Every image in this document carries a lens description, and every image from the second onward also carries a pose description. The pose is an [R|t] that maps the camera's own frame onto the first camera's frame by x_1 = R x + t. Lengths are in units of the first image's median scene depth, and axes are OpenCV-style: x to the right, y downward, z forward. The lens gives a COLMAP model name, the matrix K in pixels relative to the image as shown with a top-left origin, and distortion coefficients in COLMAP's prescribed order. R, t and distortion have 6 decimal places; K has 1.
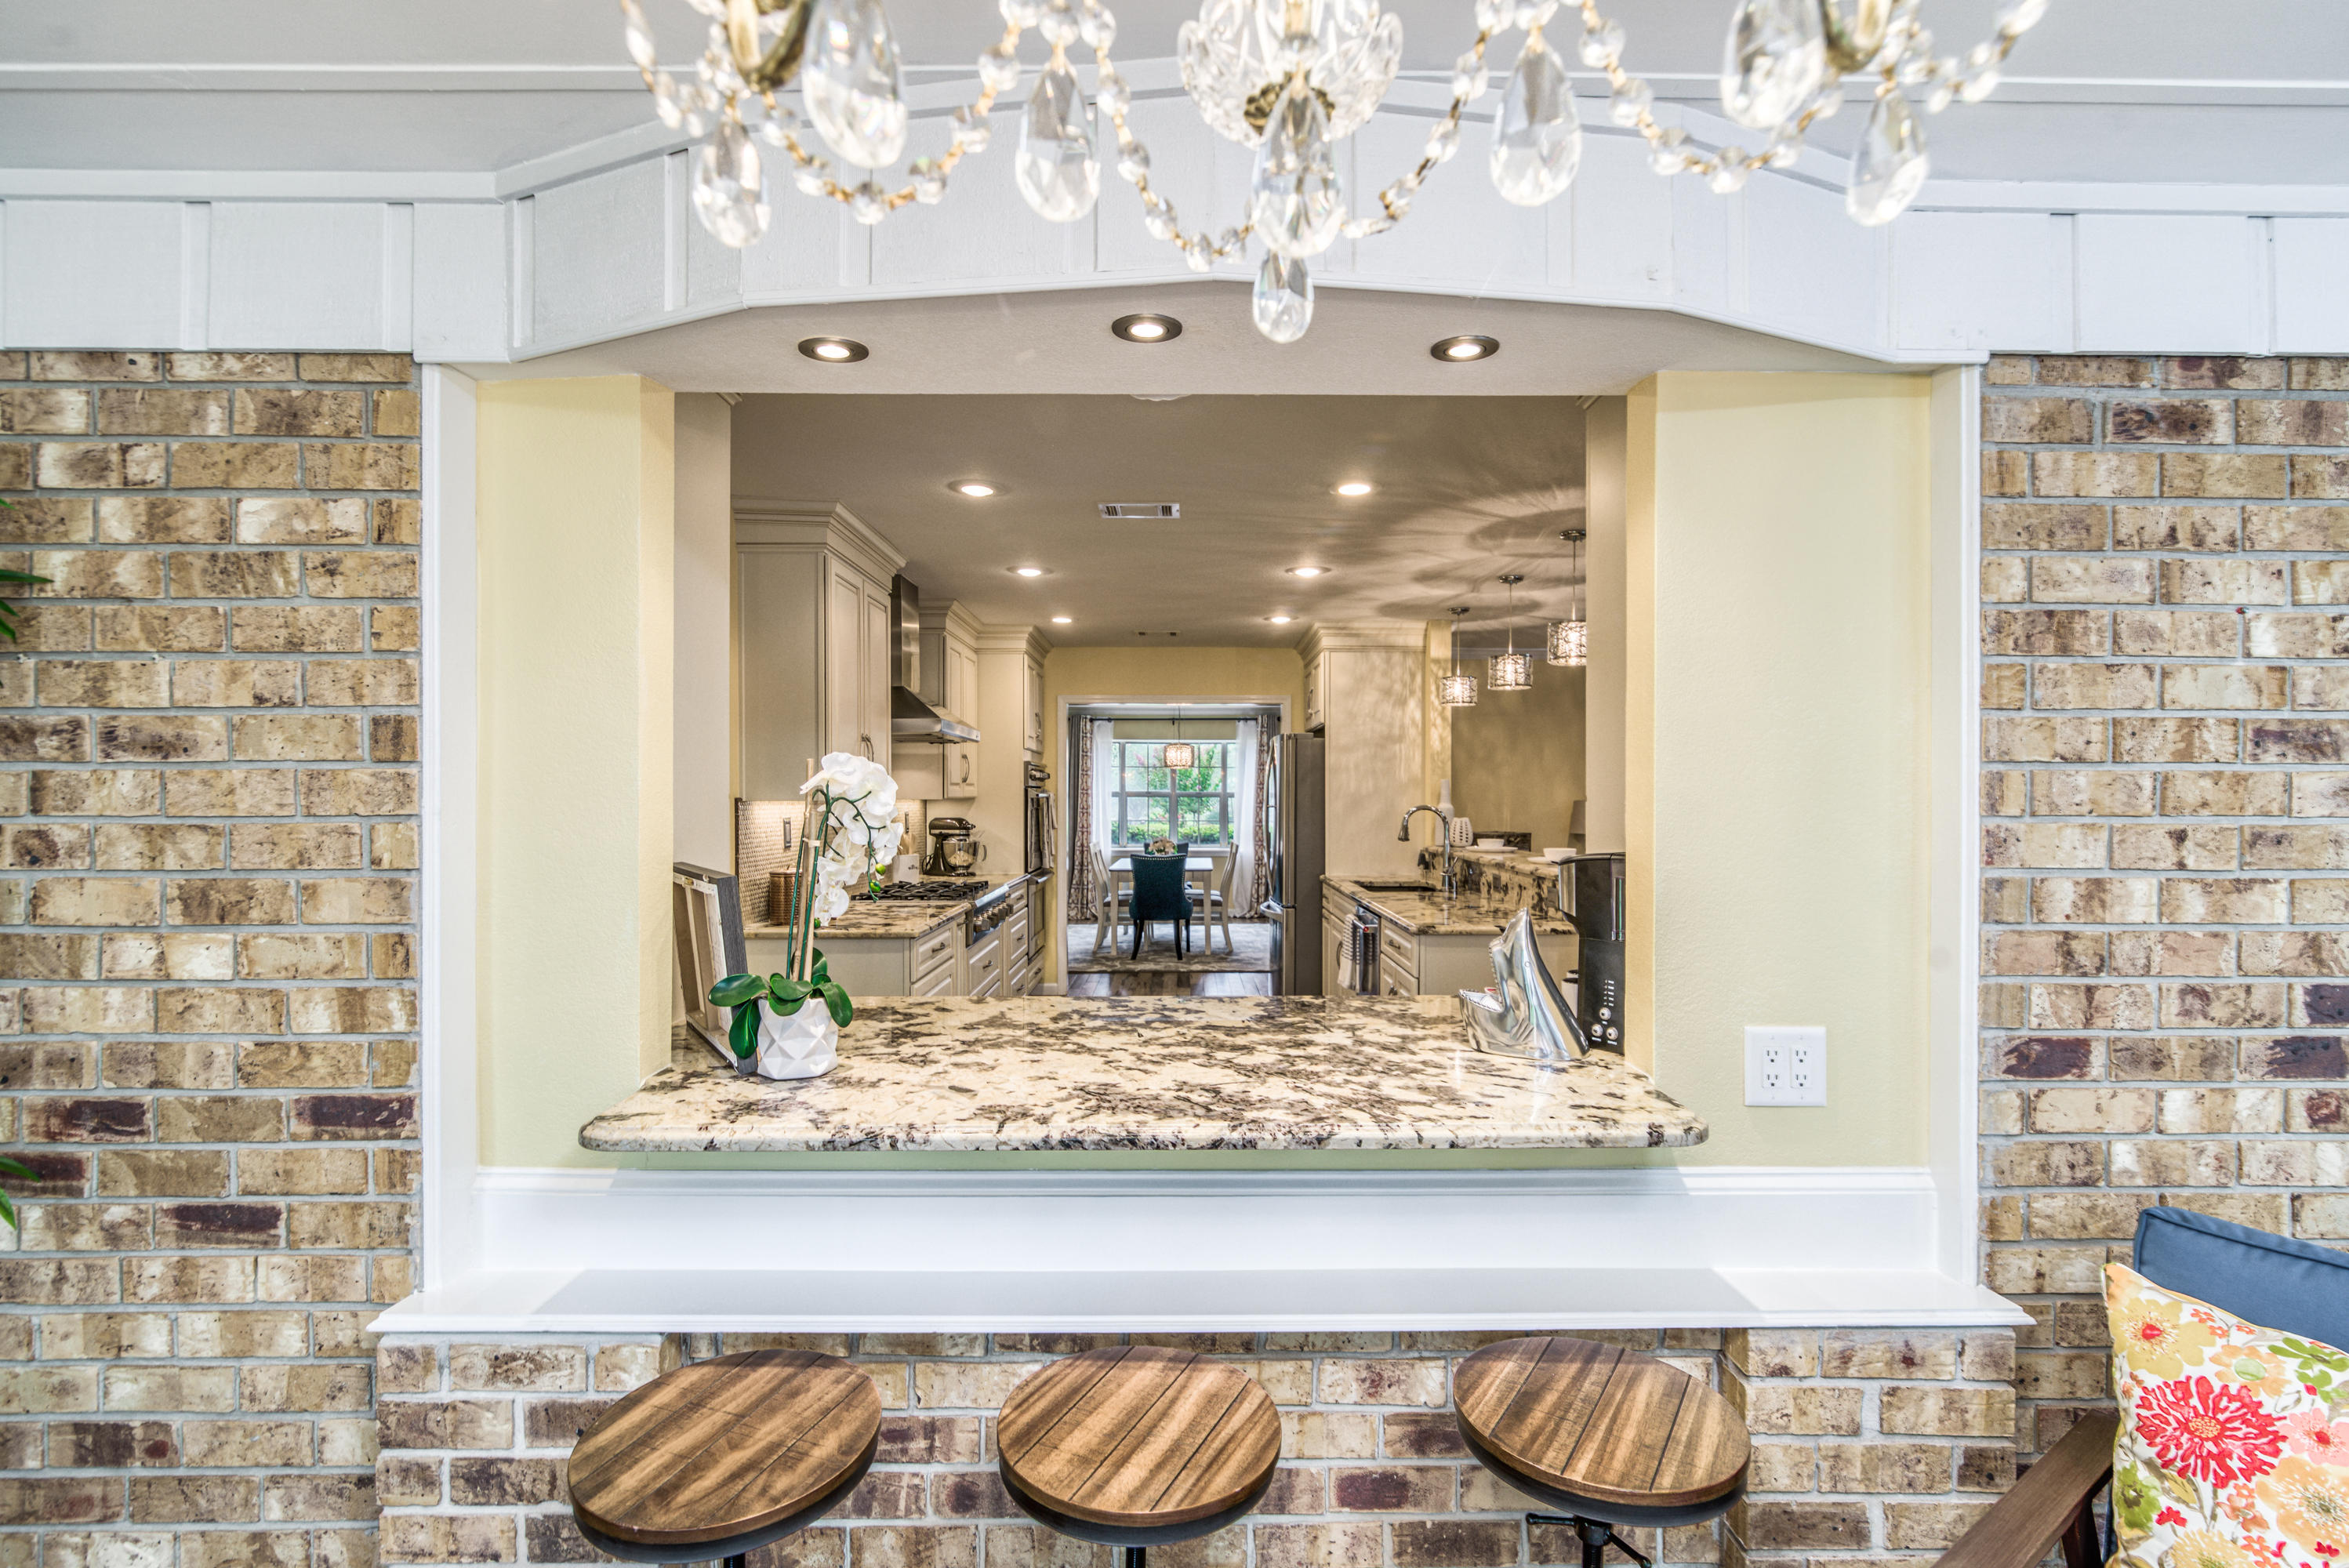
lens RADIAL K [[1077.6, 0, 1197.9], [0, 1077.6, 797.7], [0, 0, 1]] dist [-0.005663, 0.001264]
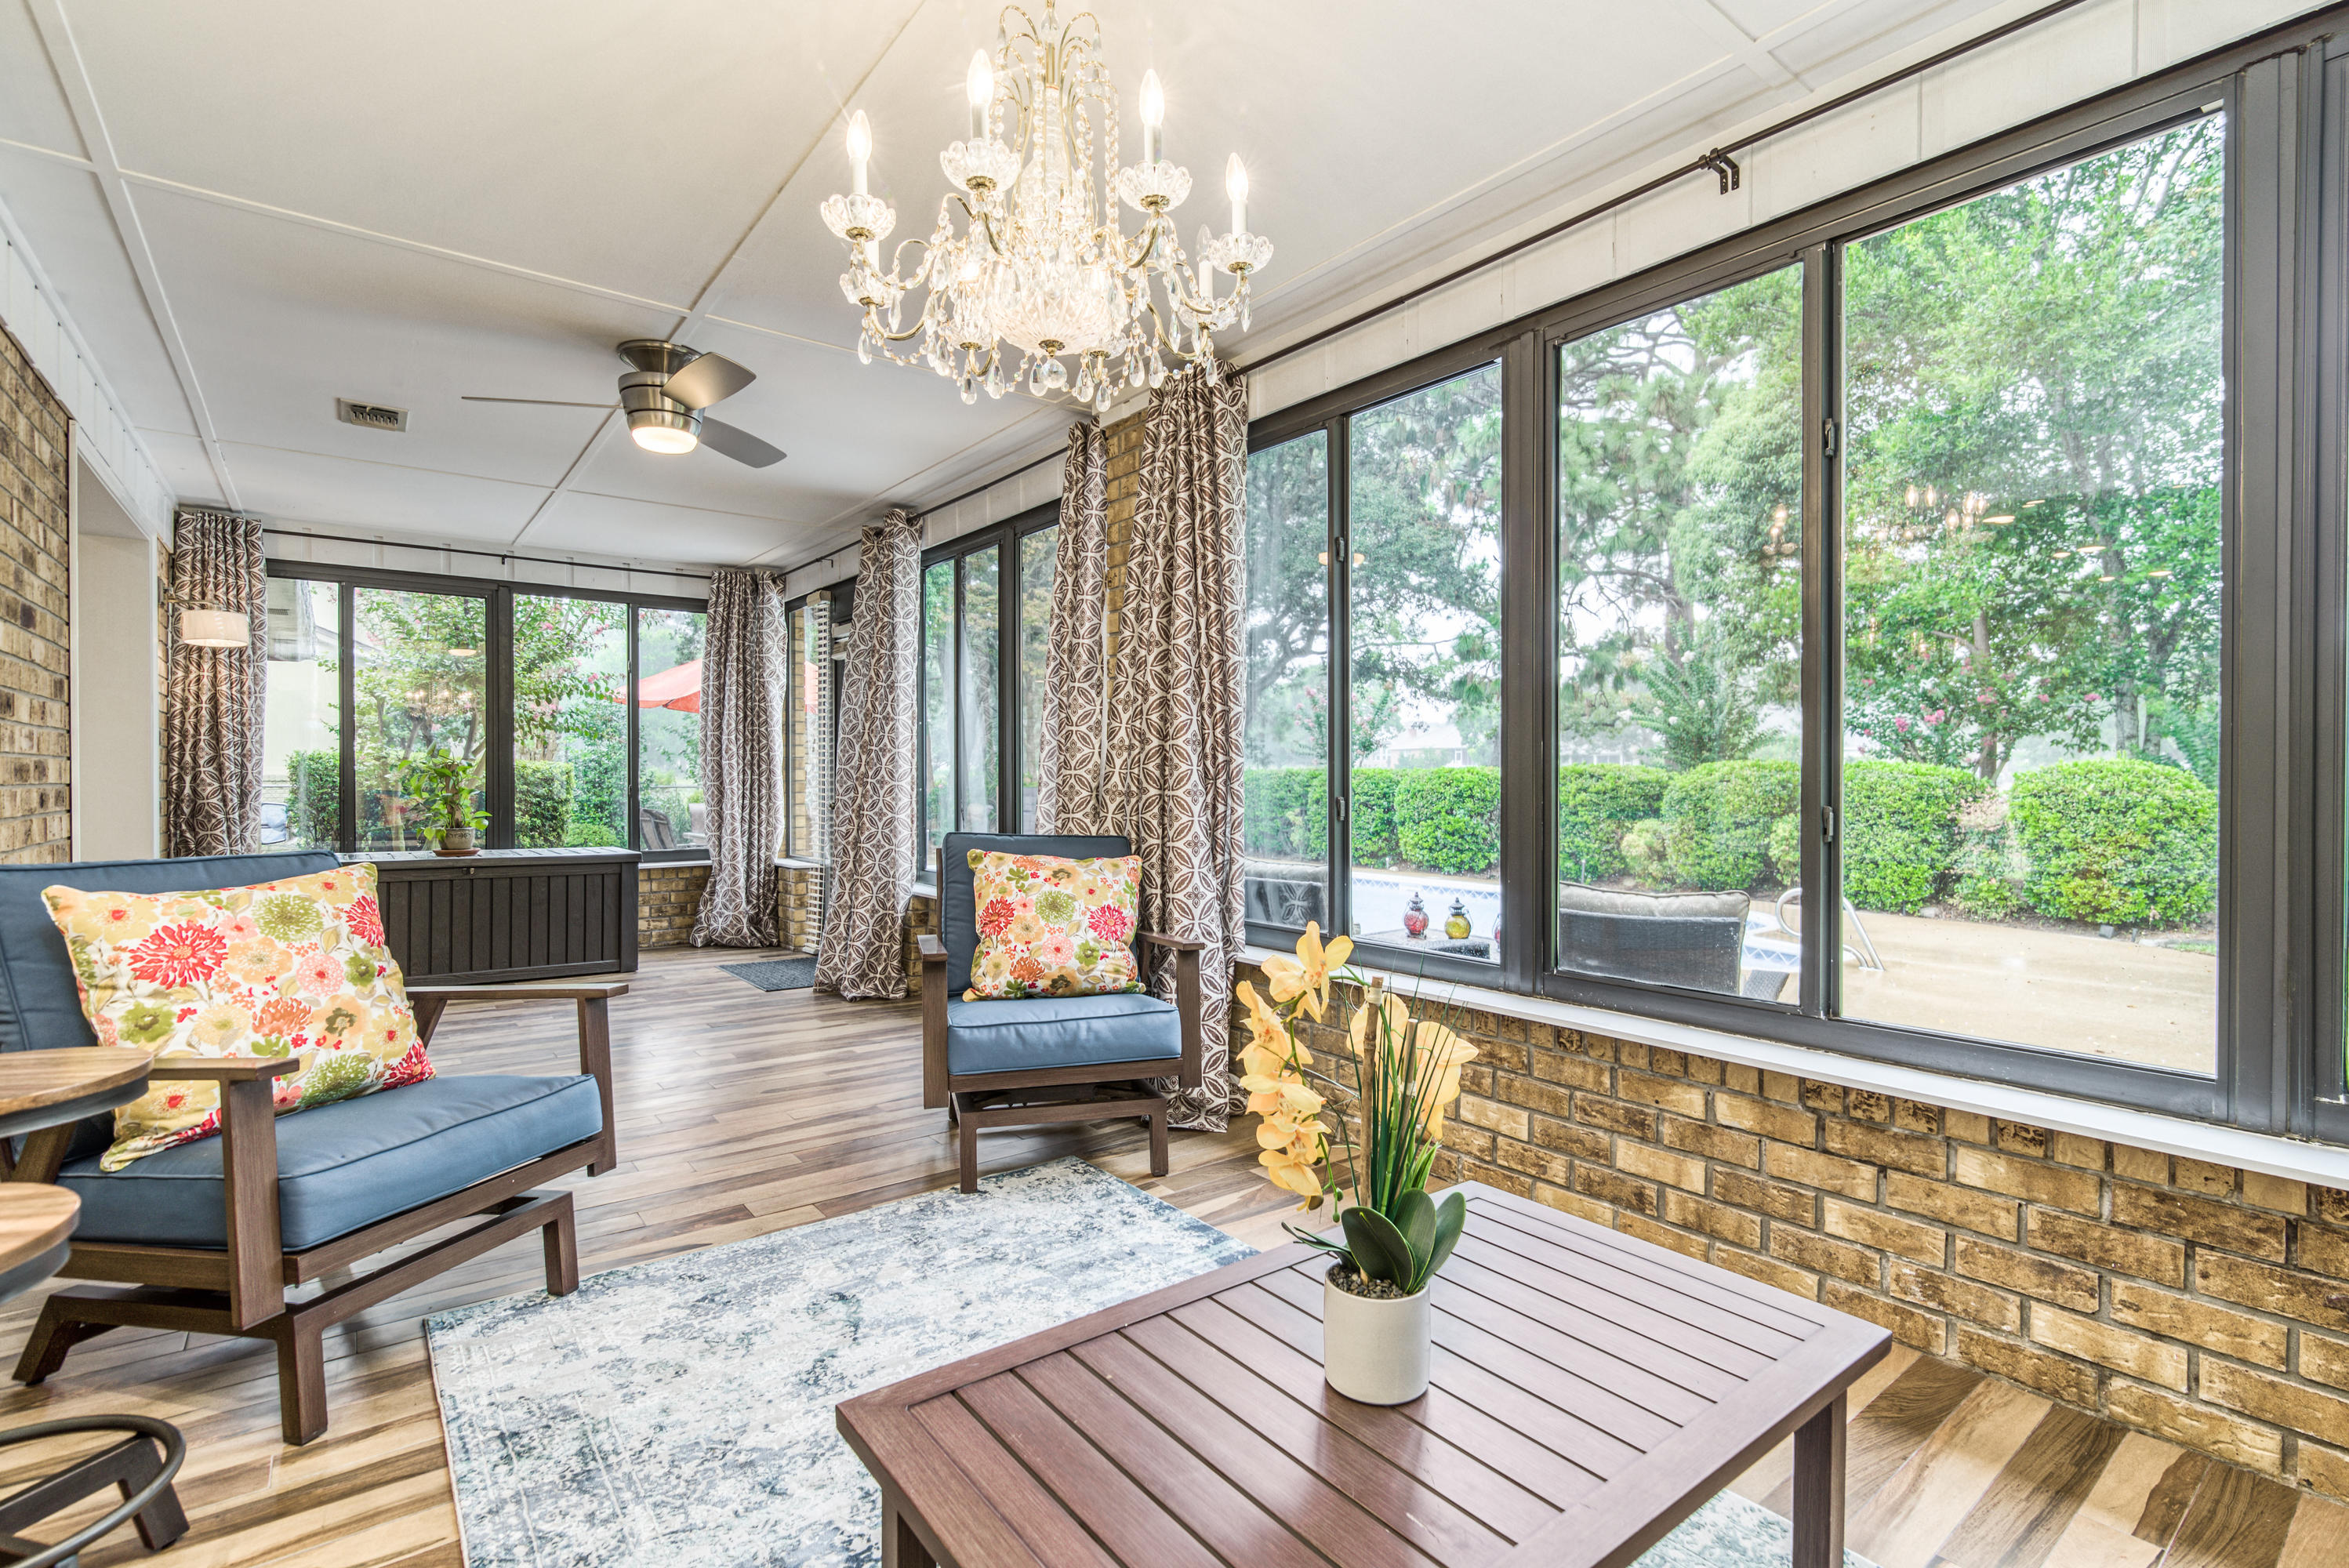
lens RADIAL K [[1077.6, 0, 1198.3], [0, 1077.6, 783.7], [0, 0, 1]] dist [-0.005663, 0.001264]
pose [[-0.616203, -0.006397, 0.787562, -0.810795], [0.000502, 0.999964, 0.008515, 0.252547], [-0.787588, 0.005642, -0.616177, 0.595930]]
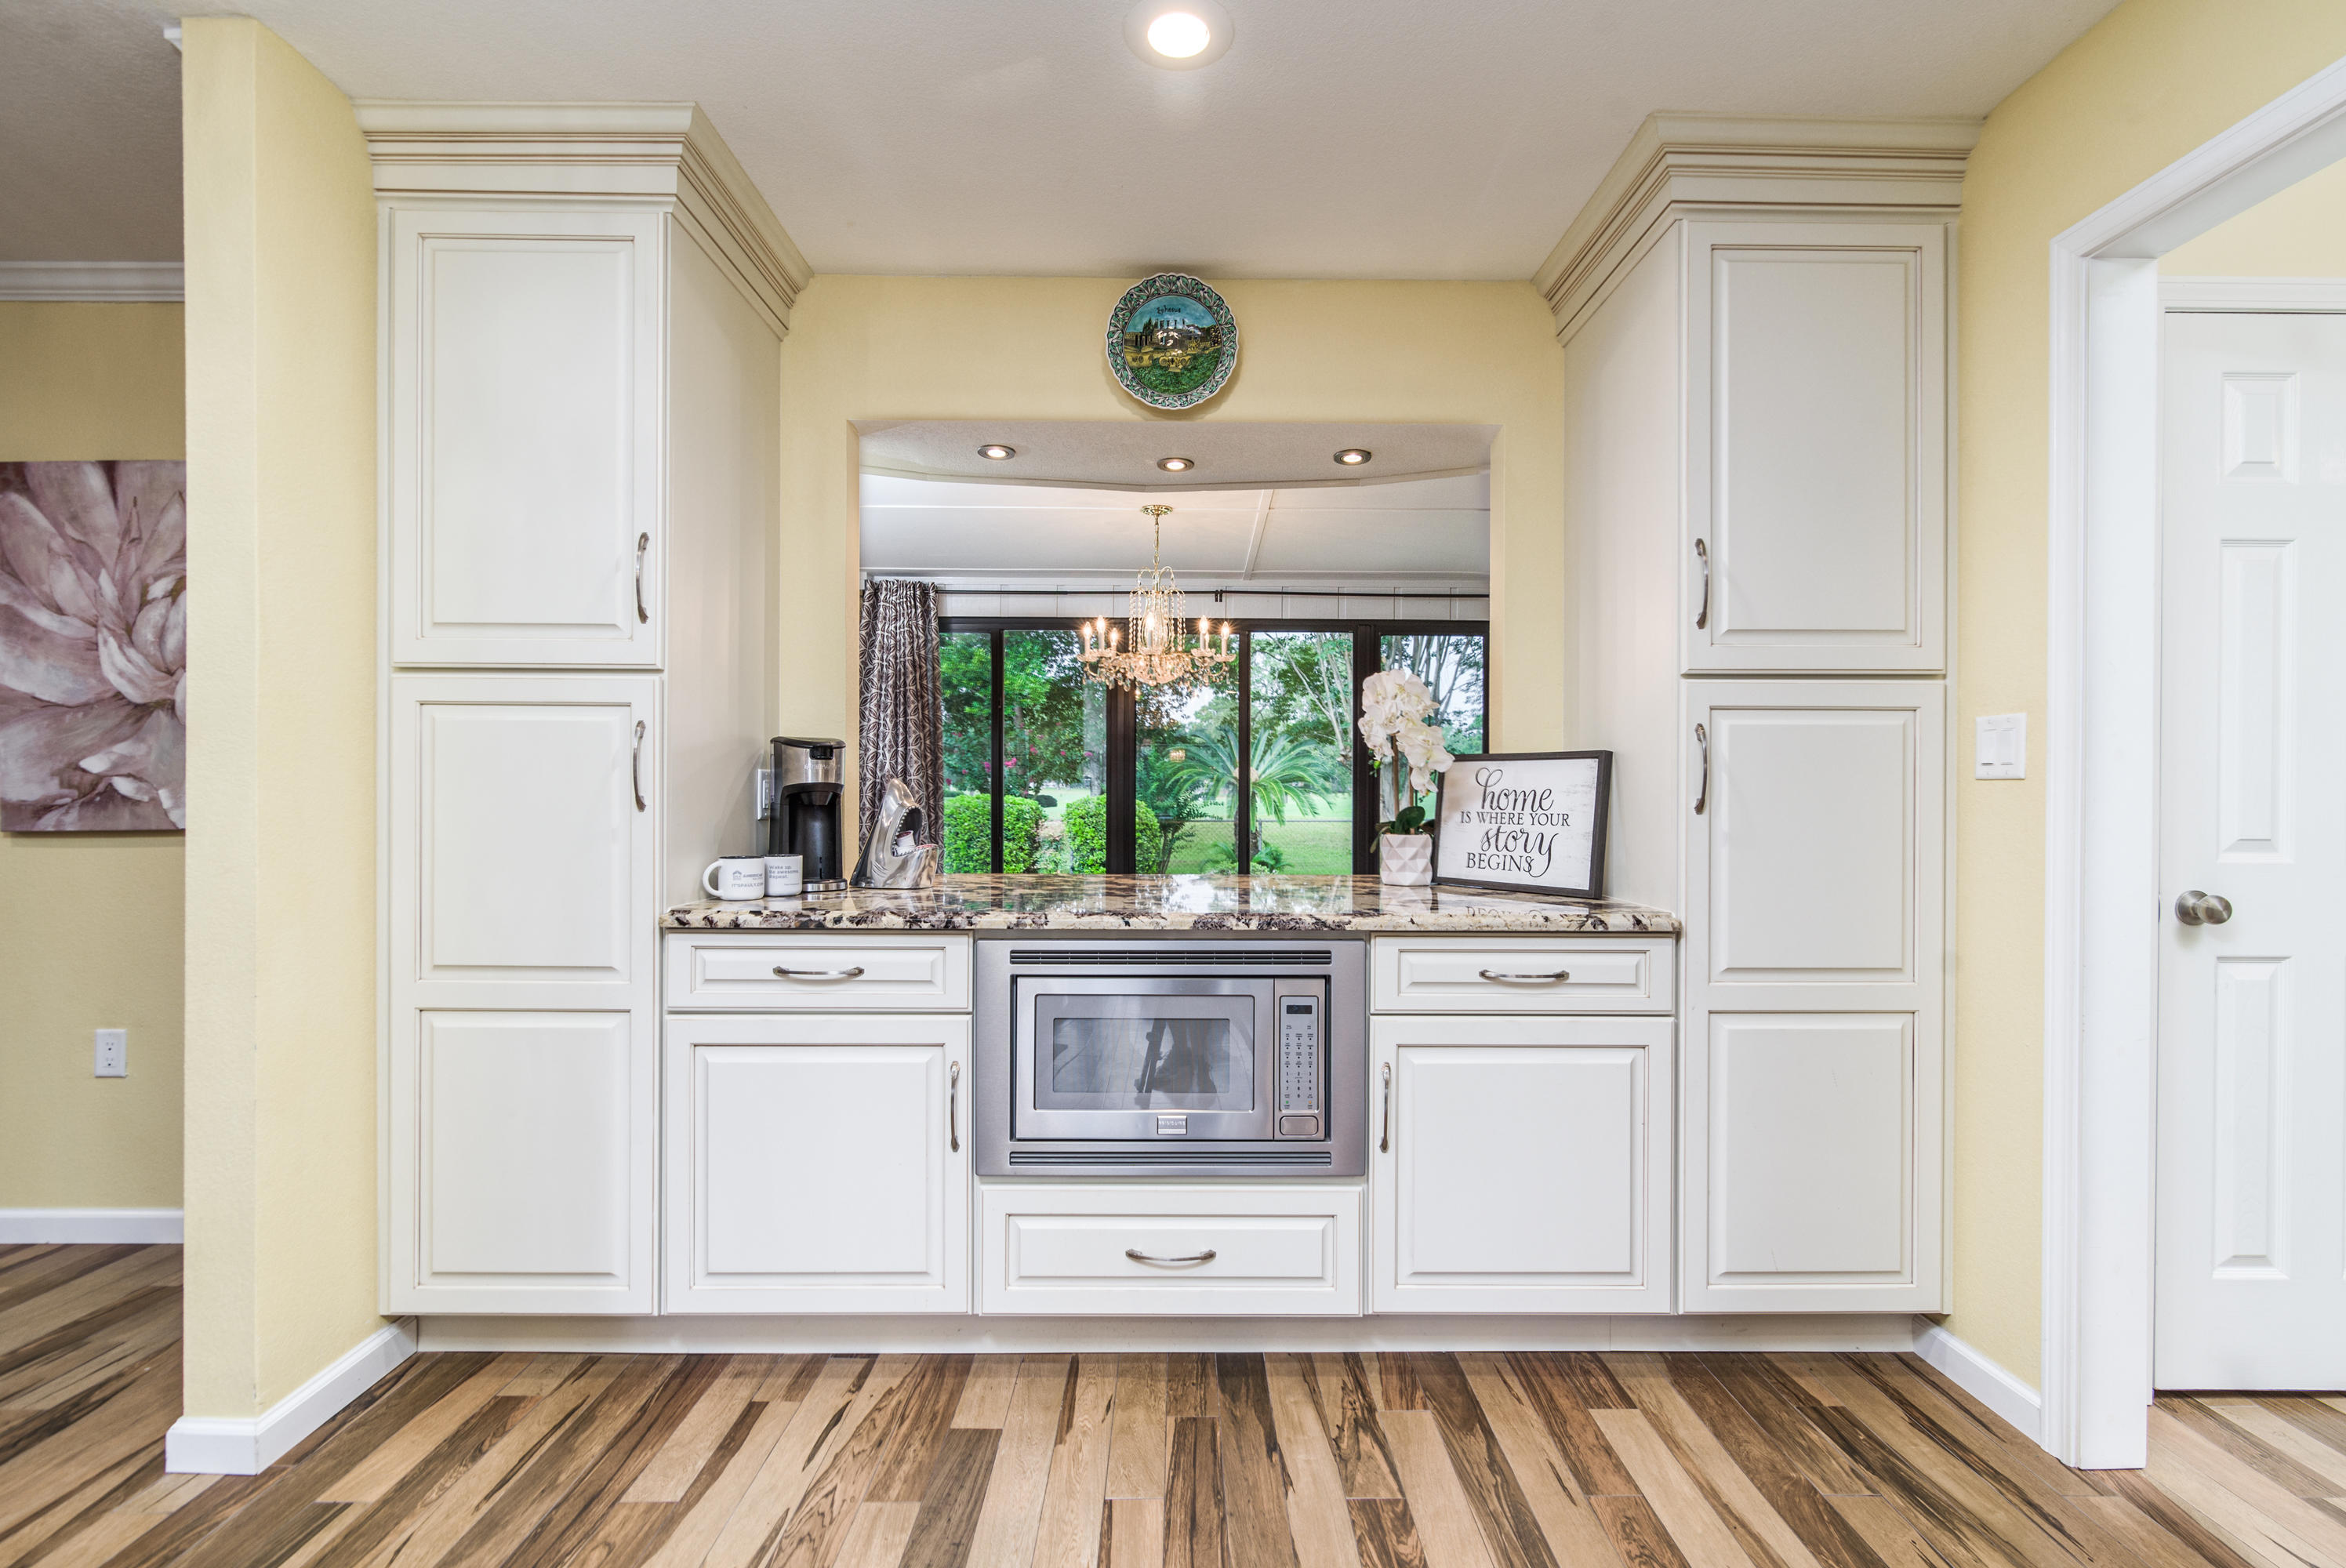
lens RADIAL K [[1076.2, 0, 1200.2], [0, 1076.2, 795.3], [0, 0, 1]] dist [-0.005663, 0.001264]
pose [[-0.999980, -0.004537, -0.004390, -0.078684], [-0.004556, 0.999980, 0.004417, 0.134763], [0.004370, 0.004437, -0.999981, 2.753387]]
